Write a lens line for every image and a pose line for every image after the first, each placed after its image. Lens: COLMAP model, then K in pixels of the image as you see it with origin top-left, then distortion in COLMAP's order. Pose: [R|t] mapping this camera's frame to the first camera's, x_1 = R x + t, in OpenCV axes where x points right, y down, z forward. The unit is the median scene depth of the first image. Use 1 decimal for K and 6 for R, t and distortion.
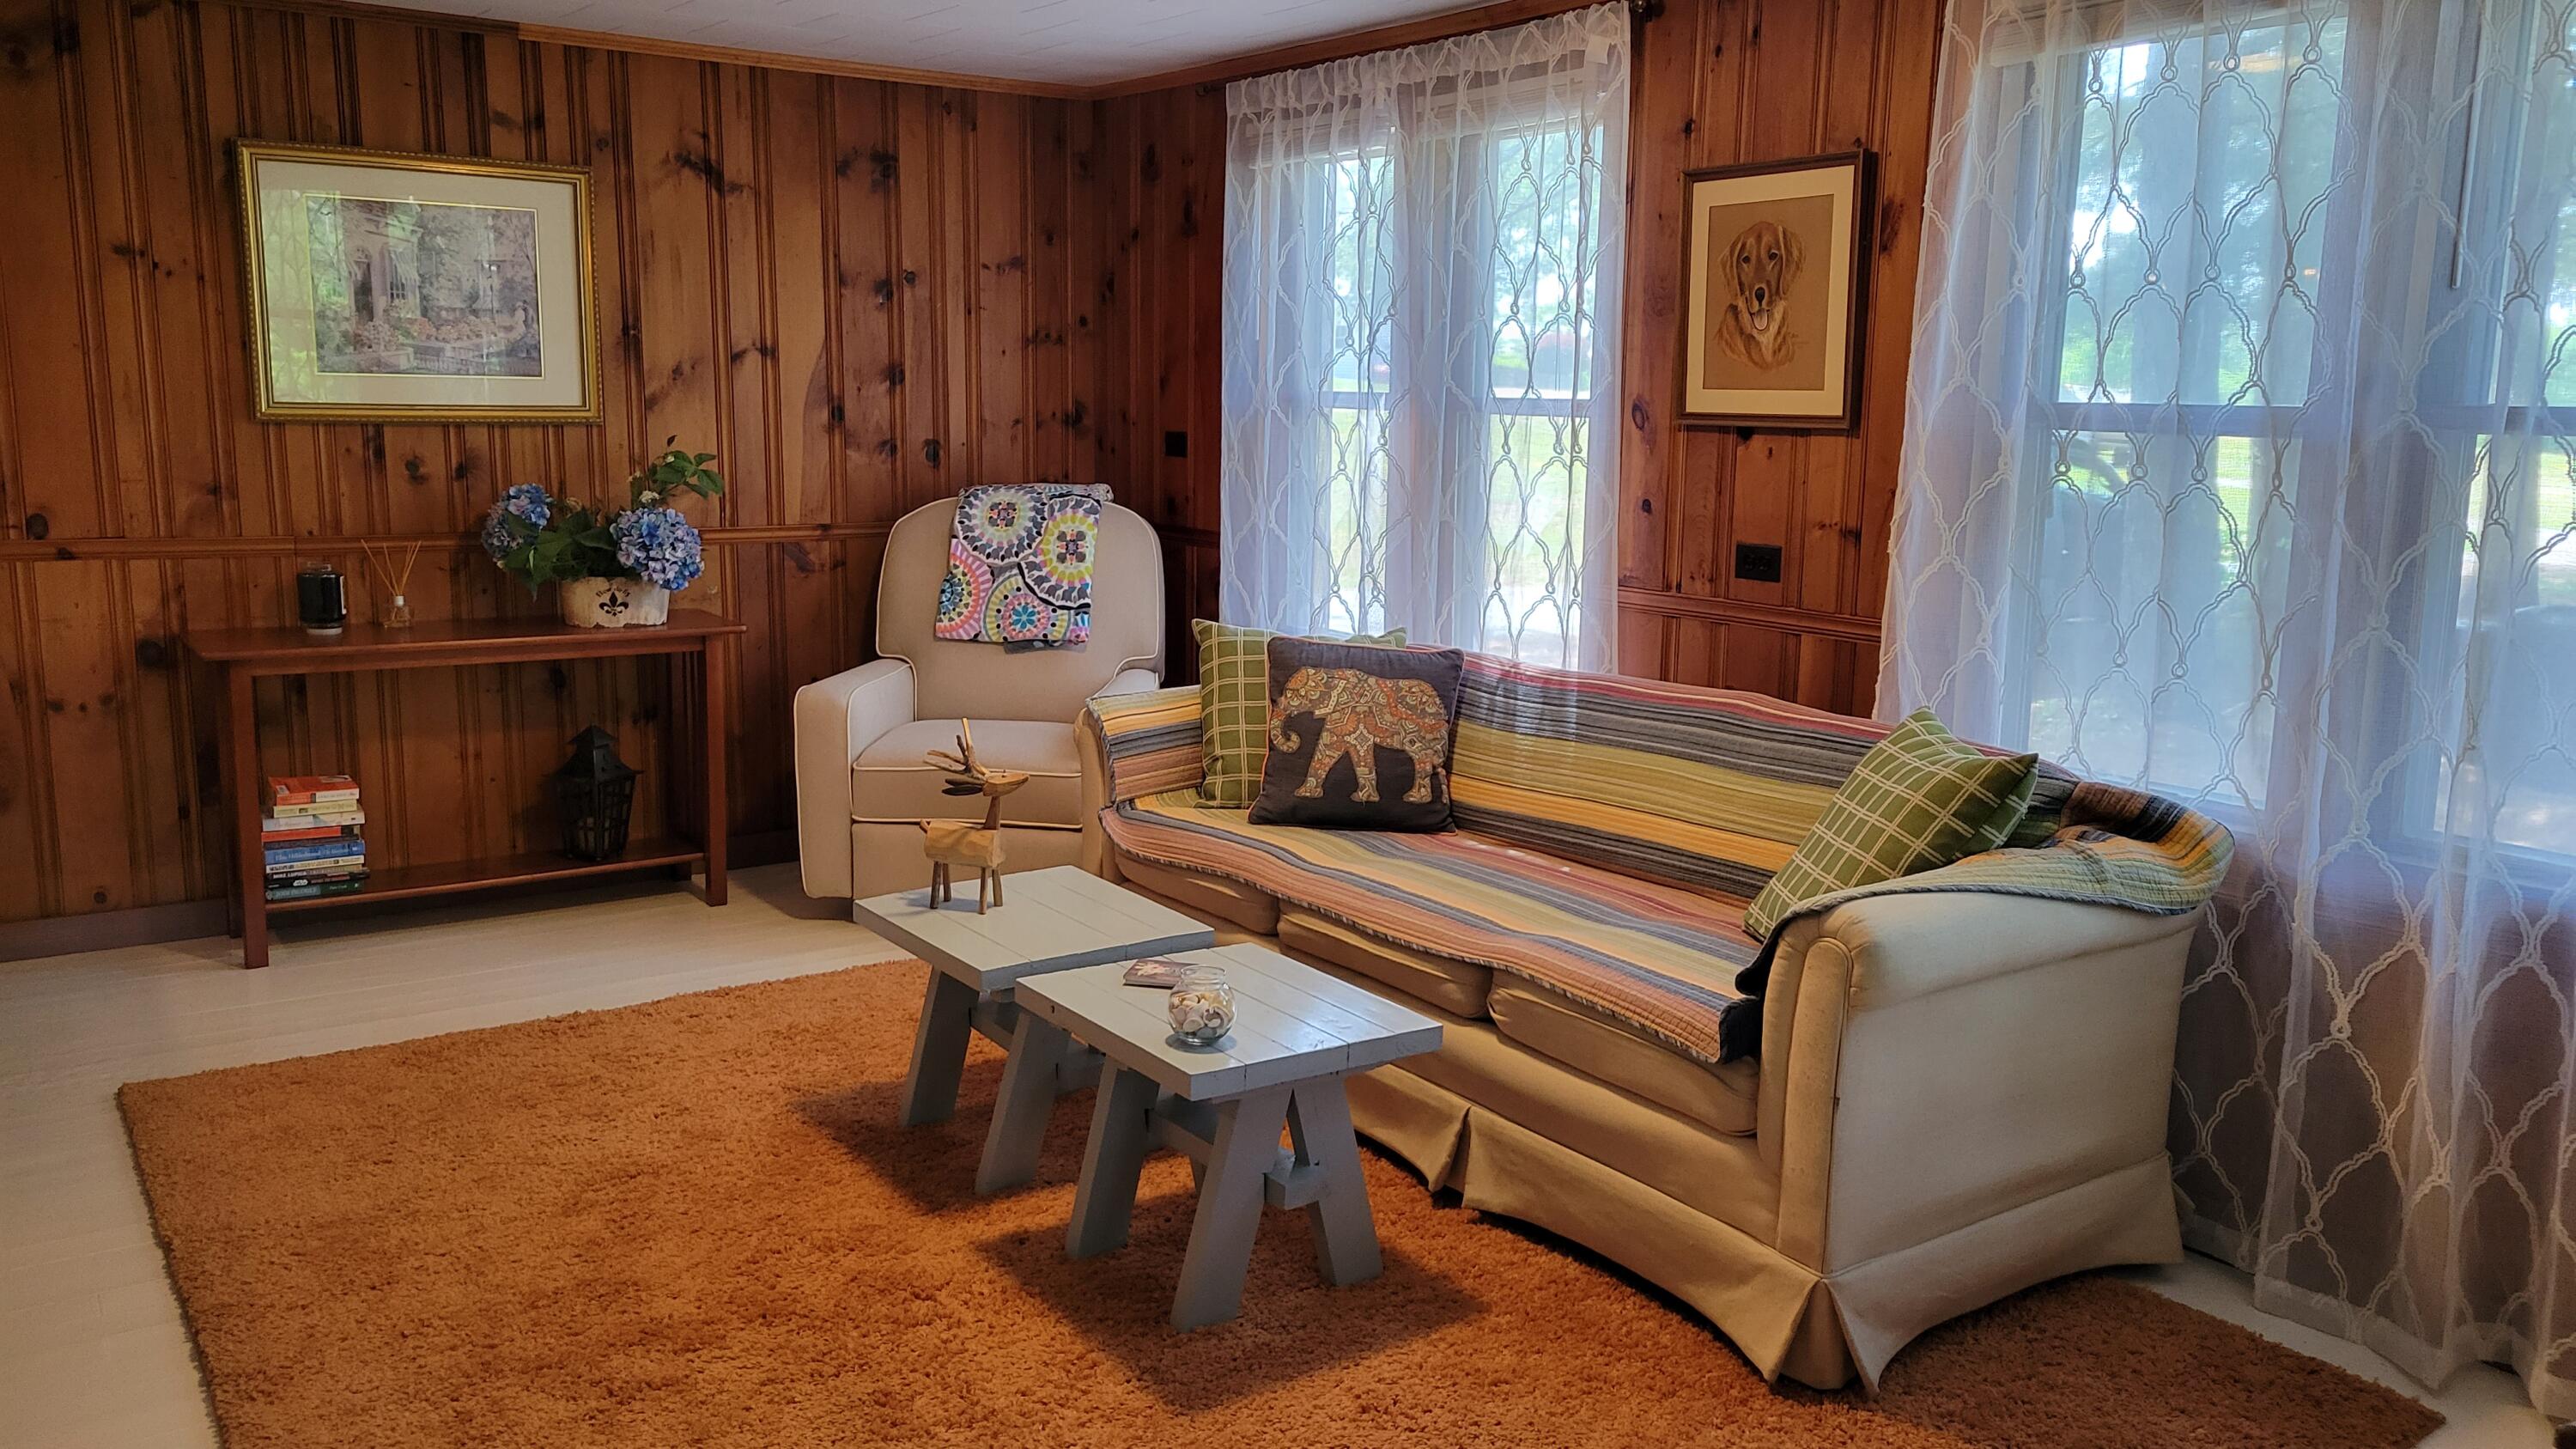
lens RADIAL K [[1895.7, 0, 1287.3], [0, 1895.7, 725.6], [0, 0, 1]] dist [0.005692, 0.004332]
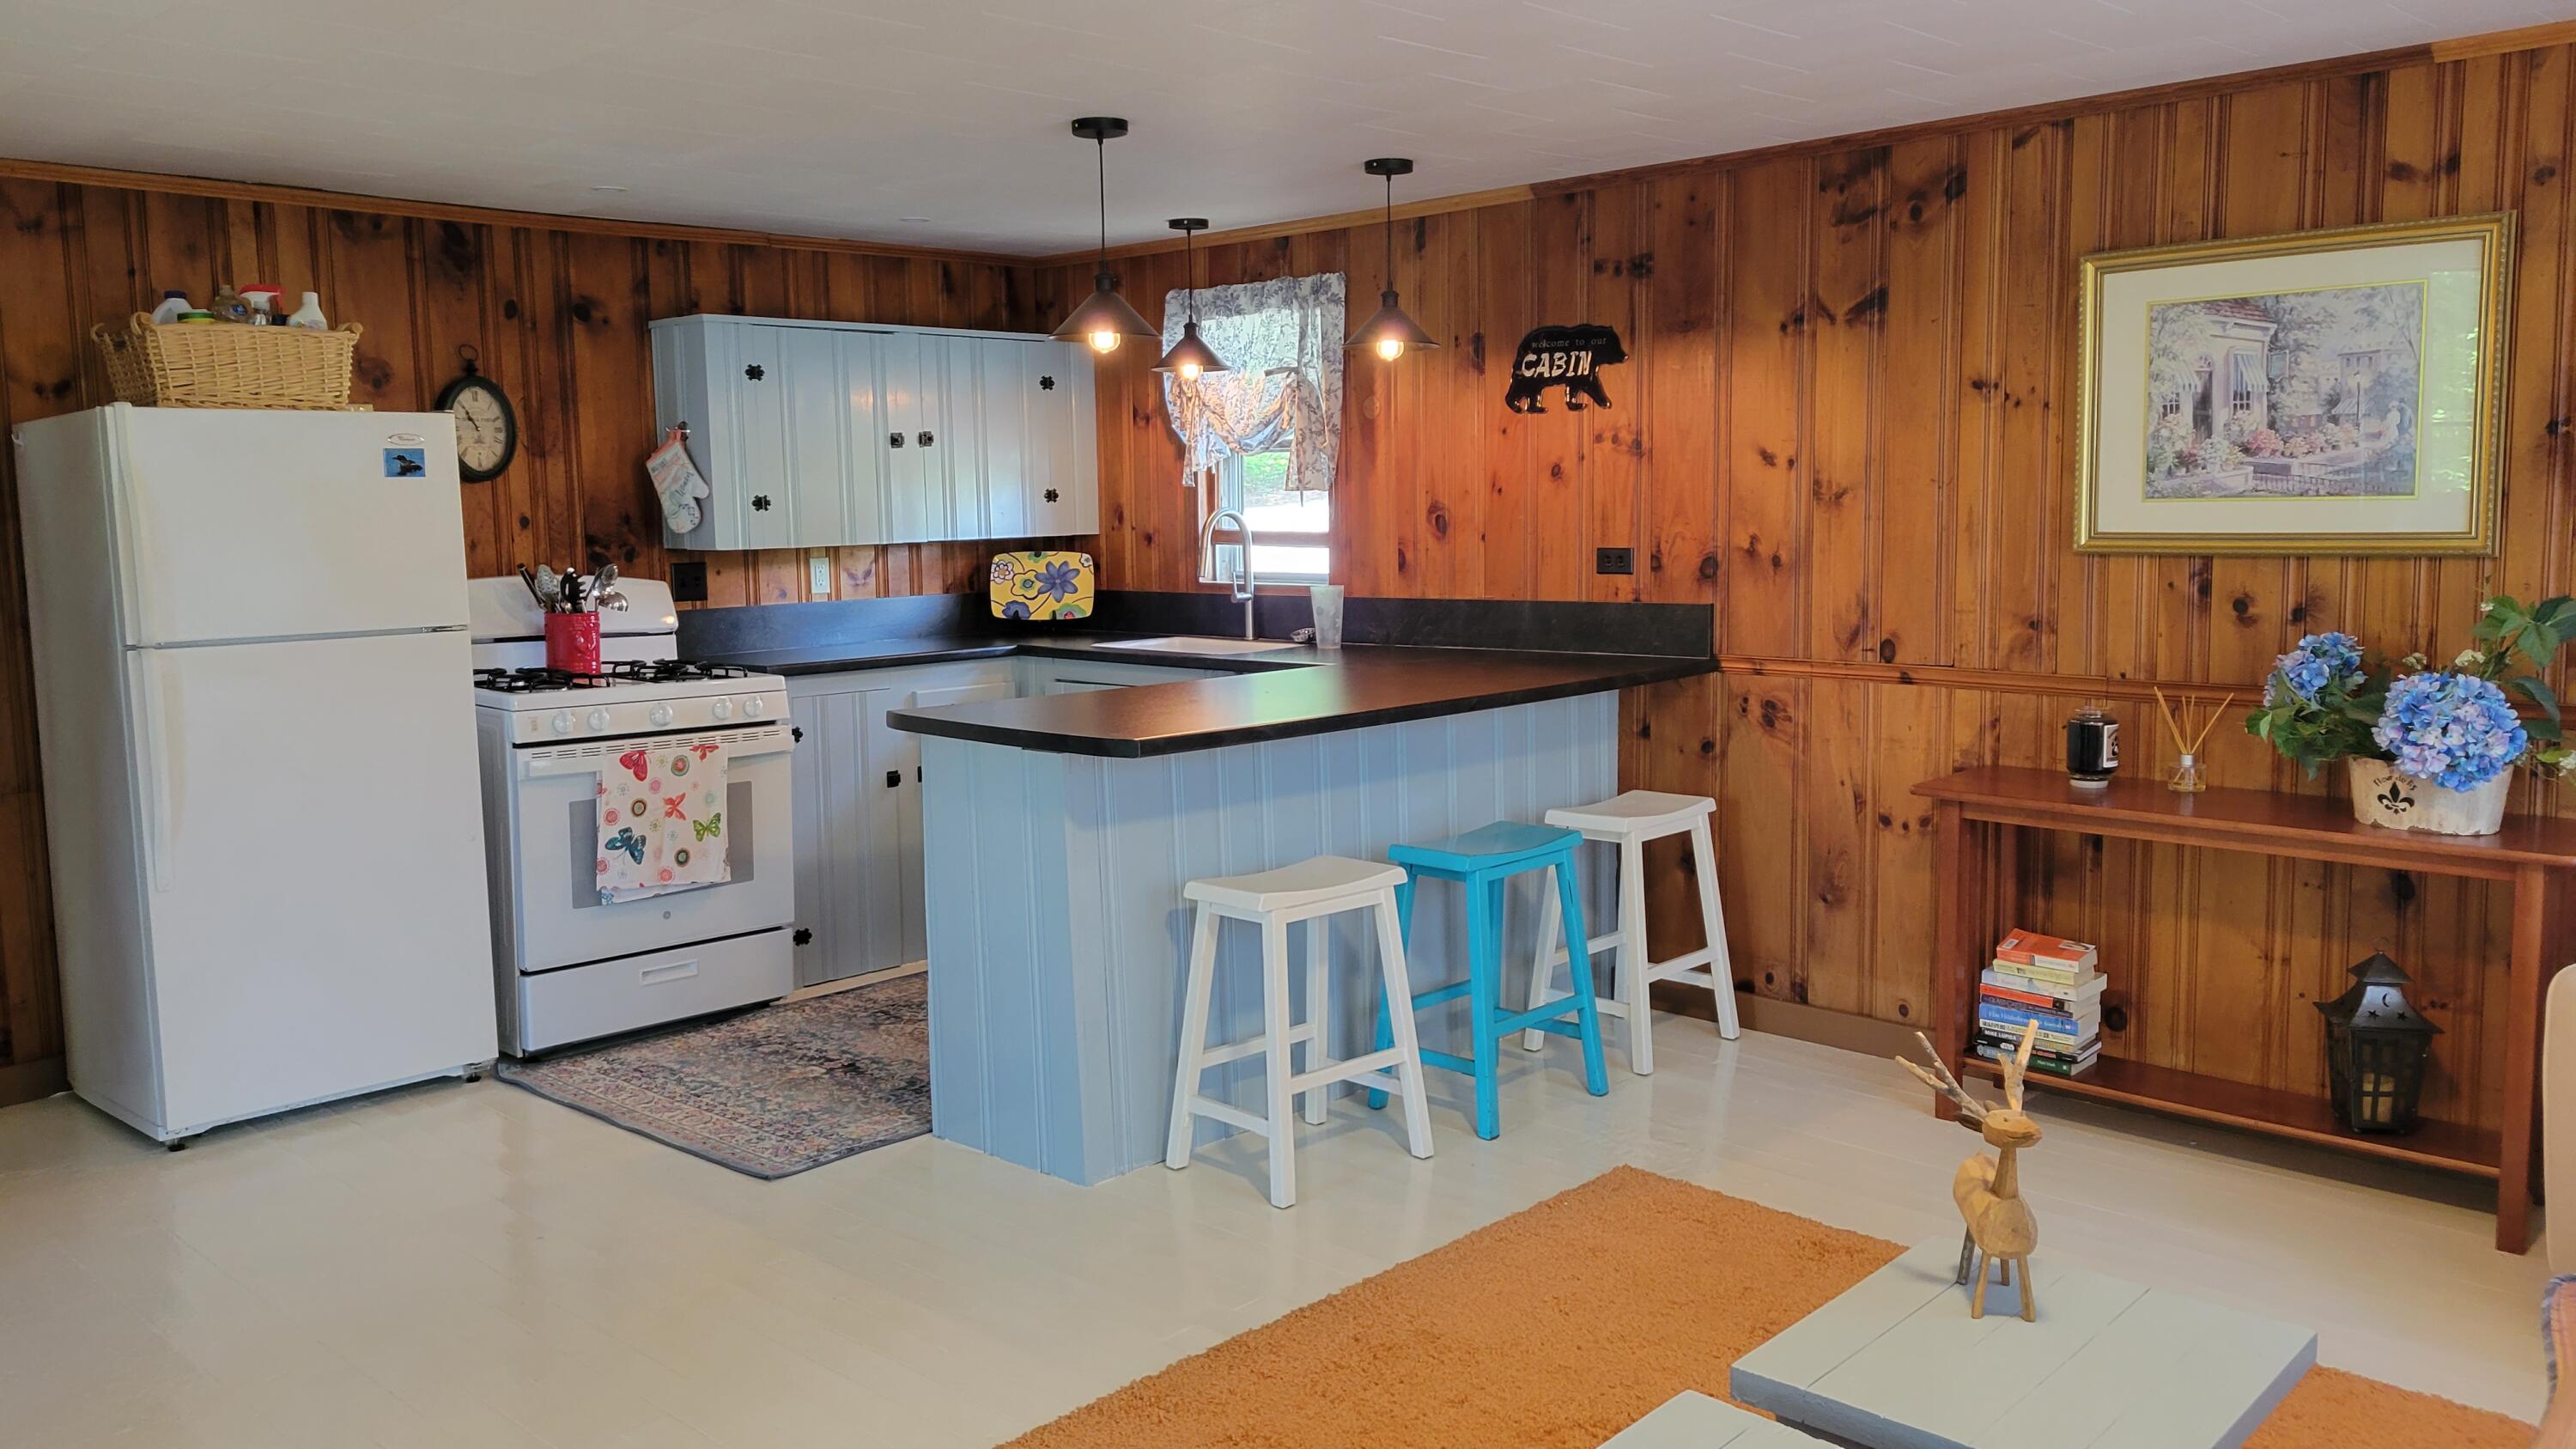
lens RADIAL K [[1895.7, 0, 1288.5], [0, 1895.7, 719.2], [0, 0, 1]] dist [0.005692, 0.004332]
pose [[0.184887, 0.092378, -0.978408, 0.294568], [-0.151092, 0.986408, 0.064581, -0.078373], [0.971076, 0.135890, 0.196332, 0.436765]]
